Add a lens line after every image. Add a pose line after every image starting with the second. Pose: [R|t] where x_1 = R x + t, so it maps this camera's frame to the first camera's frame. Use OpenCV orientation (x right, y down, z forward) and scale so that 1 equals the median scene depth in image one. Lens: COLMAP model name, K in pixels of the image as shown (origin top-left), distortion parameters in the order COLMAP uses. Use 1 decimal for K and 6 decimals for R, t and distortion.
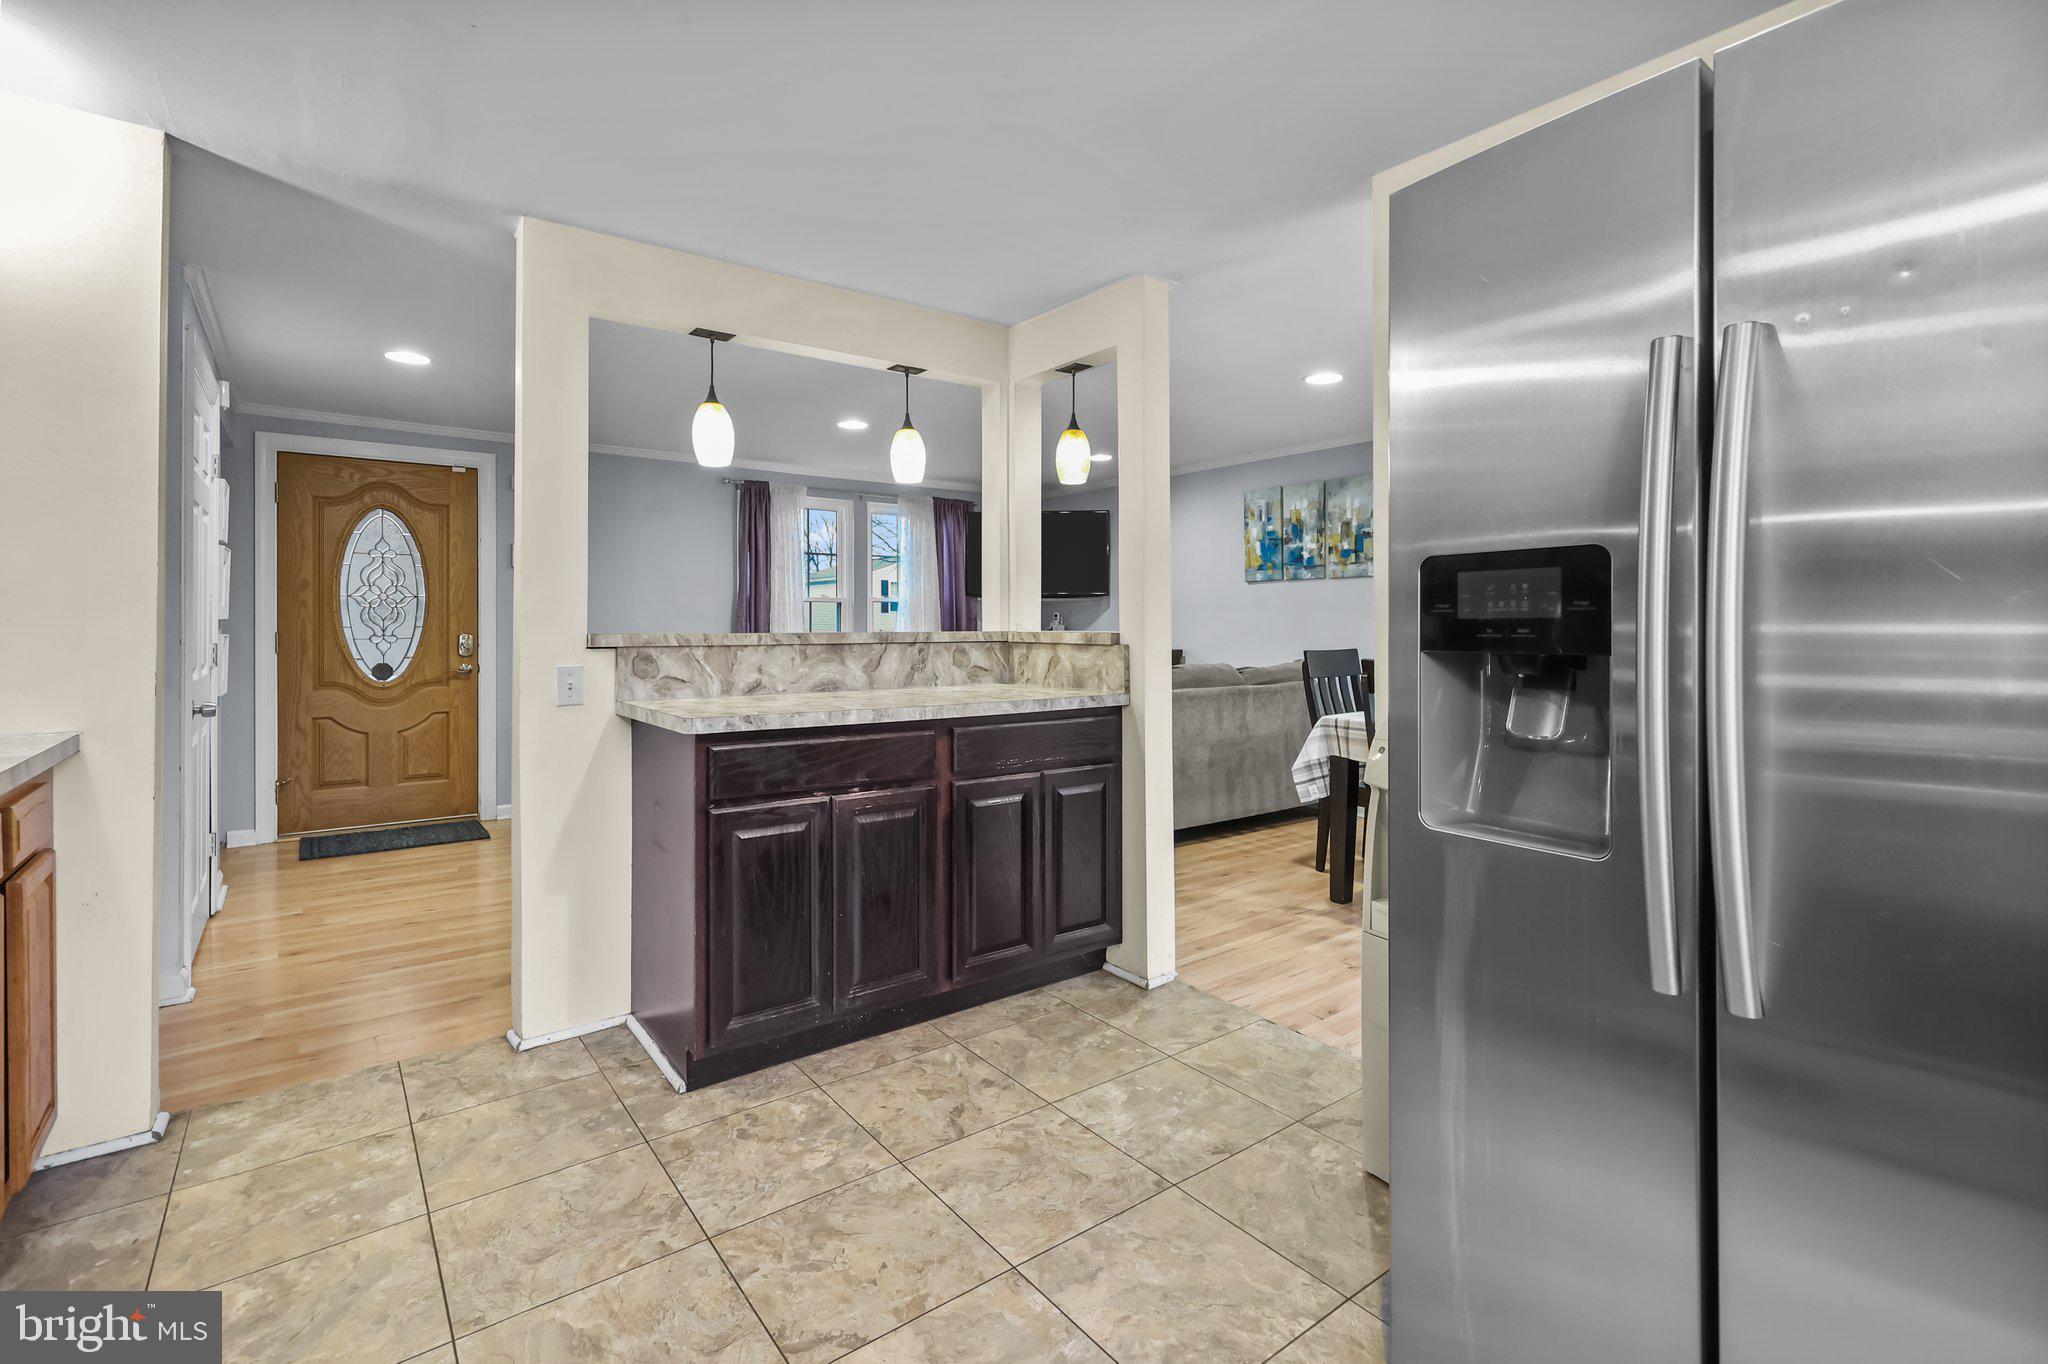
lens RADIAL K [[945.5, 0, 1031.3], [0, 945.5, 629.3], [0, 0, 1]] dist [0.000911, 0.000291]
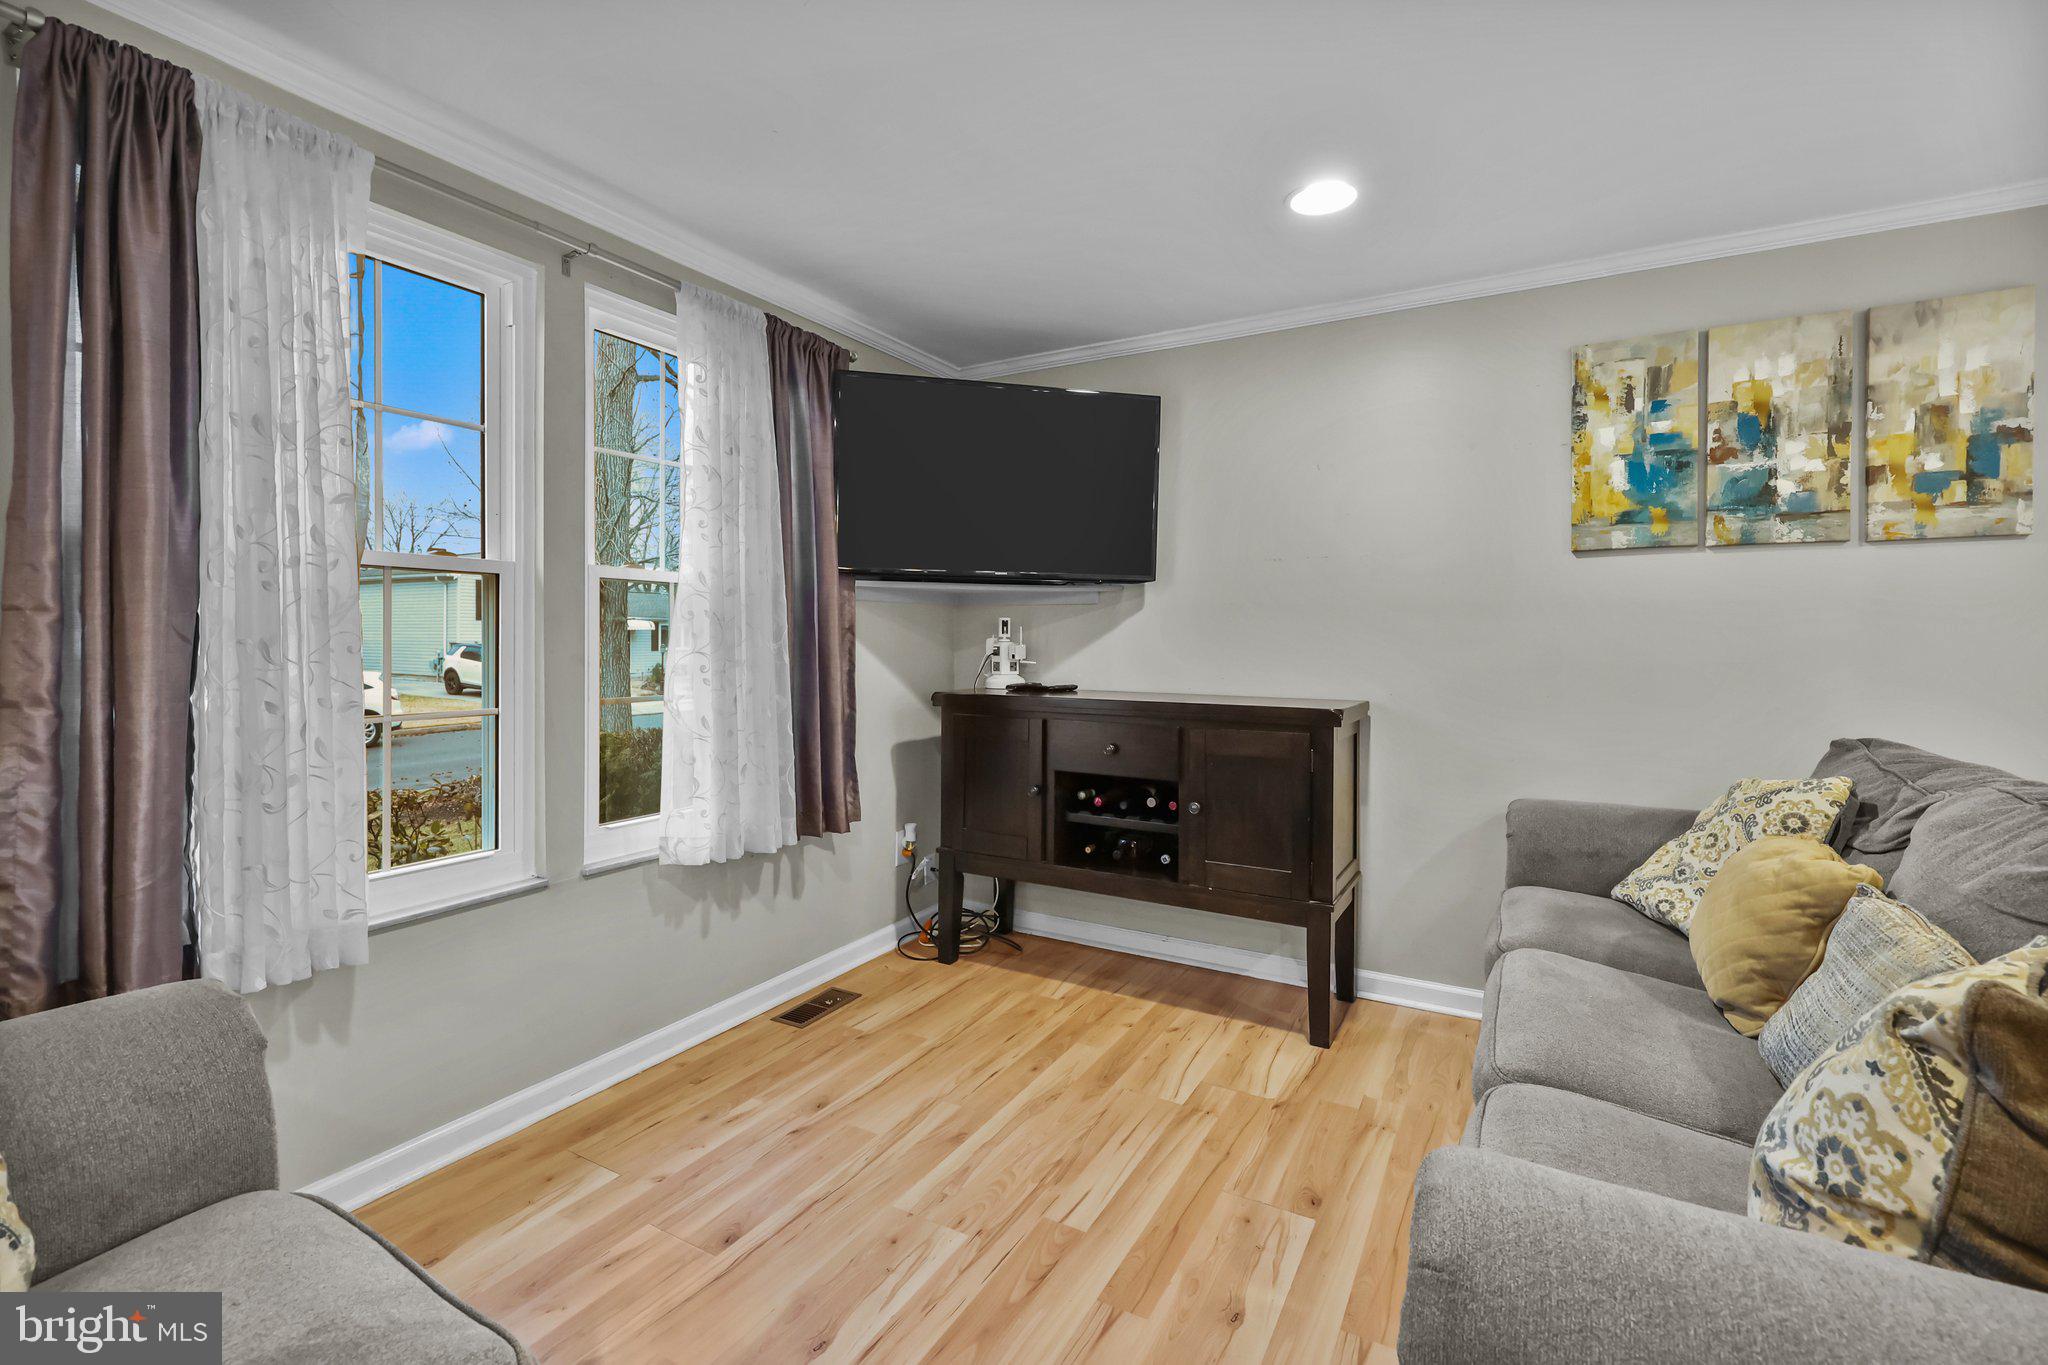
lens RADIAL K [[898.8, 0, 1026.1], [0, 898.8, 645.8], [0, 0, 1]] dist [0.000648, 0.000355]
pose [[0.920969, 0.001853, 0.389631, -0.285669], [-0.005171, 0.999959, 0.007466, -0.013098], [-0.389602, -0.008891, 0.920941, 1.188785]]
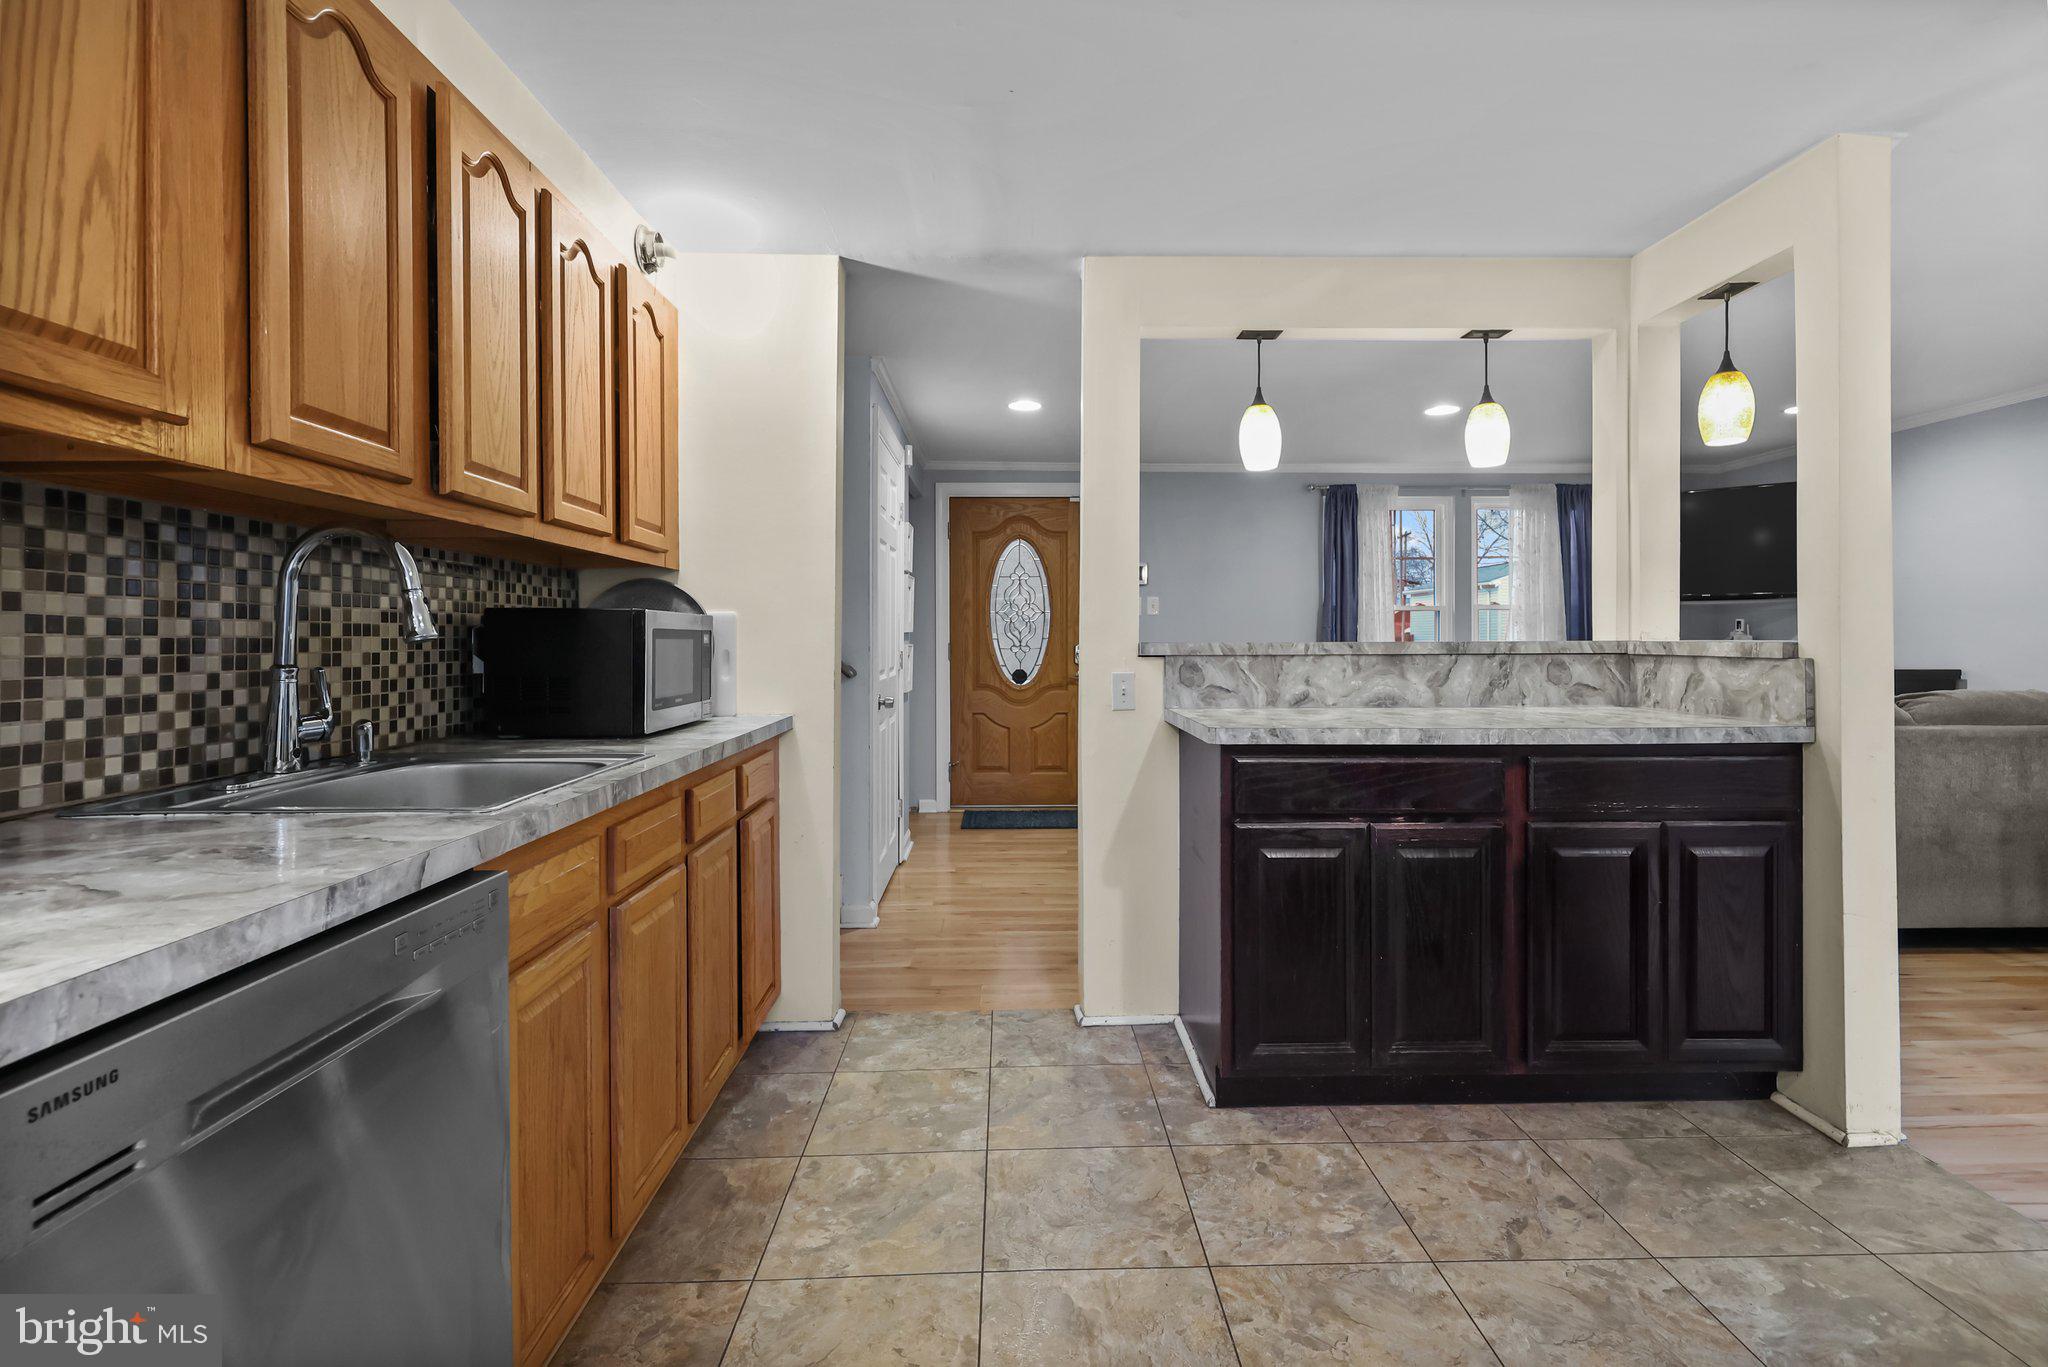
lens RADIAL K [[965.6, 0, 1029.5], [0, 965.6, 645.1], [0, 0, 1]] dist [0.001231, 0.000115]
pose [[0.808670, 0.001455, -0.588260, 0.044548], [0.000095, 0.999997, 0.002605, 0.003427], [0.588262, -0.002162, 0.808668, 0.047351]]
